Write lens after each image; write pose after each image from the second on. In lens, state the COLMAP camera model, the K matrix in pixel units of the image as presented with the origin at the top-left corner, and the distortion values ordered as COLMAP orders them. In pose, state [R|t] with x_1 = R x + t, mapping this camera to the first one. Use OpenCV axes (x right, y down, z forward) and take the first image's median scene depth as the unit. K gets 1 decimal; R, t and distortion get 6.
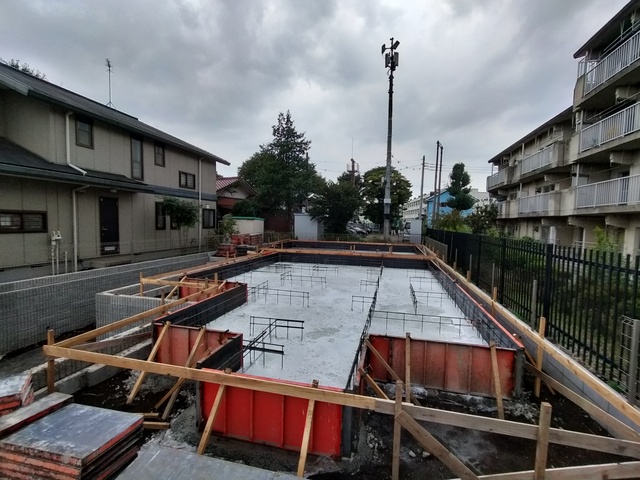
lens RADIAL K [[296.6, 0, 322.1], [0, 296.6, 238.6], [0, 0, 1]] dist [-0.003073, -0.000097]
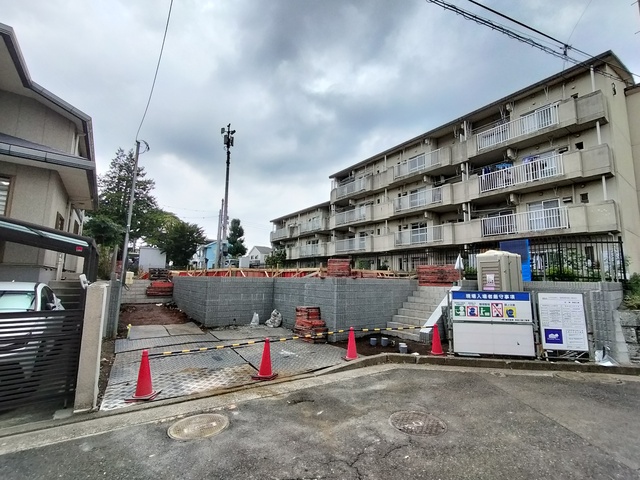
lens RADIAL K [[296.6, 0, 322.2], [0, 296.6, 239.6], [0, 0, 1]] dist [-0.003073, -0.000097]
pose [[0.651715, 0.085373, 0.753644, -0.498714], [0.043755, 0.987758, -0.149731, 0.077475], [-0.757201, 0.130558, 0.640001, -0.152325]]
